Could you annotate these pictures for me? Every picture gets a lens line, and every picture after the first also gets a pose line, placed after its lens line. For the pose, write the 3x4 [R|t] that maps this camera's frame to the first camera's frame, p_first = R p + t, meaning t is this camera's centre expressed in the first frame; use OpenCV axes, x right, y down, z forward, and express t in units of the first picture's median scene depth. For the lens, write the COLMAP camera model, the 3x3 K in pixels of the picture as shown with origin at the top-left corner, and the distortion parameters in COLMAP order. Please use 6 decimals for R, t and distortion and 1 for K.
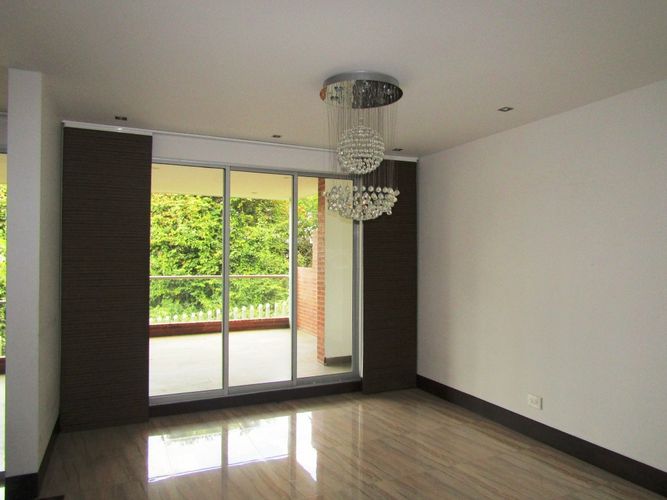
lens RADIAL K [[475.2, 0, 335.6], [0, 475.2, 250.9], [0, 0, 1]] dist [-0.003753, 0.002232]
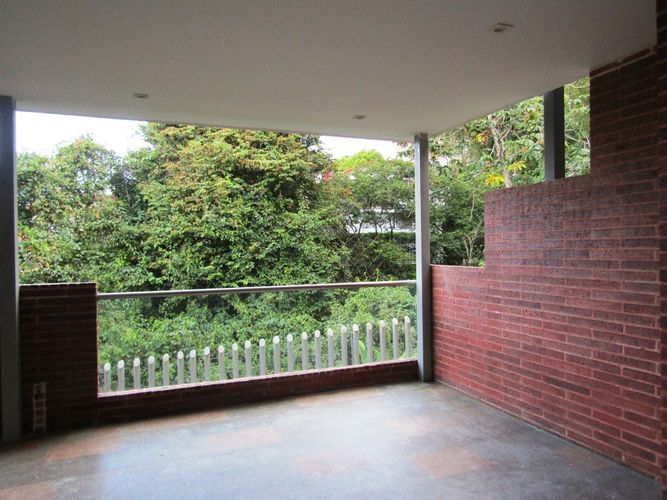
lens RADIAL K [[475.2, 0, 332.1], [0, 475.2, 249.1], [0, 0, 1]] dist [-0.003753, 0.002232]
pose [[0.998094, -0.022539, -0.057453, -0.067409], [0.023219, 0.999668, 0.011196, 0.004576], [0.057182, -0.012509, 0.998285, 0.200384]]
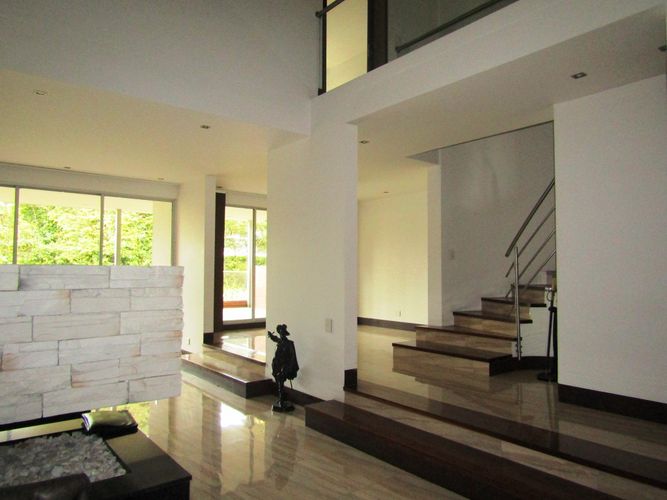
lens RADIAL K [[475.2, 0, 327.8], [0, 475.2, 249.3], [0, 0, 1]] dist [-0.003753, 0.002232]
pose [[0.974892, 0.007717, 0.222546, -0.074716], [0.000071, 0.999389, -0.034963, 0.014228], [-0.222680, 0.034101, 0.974295, -0.206658]]
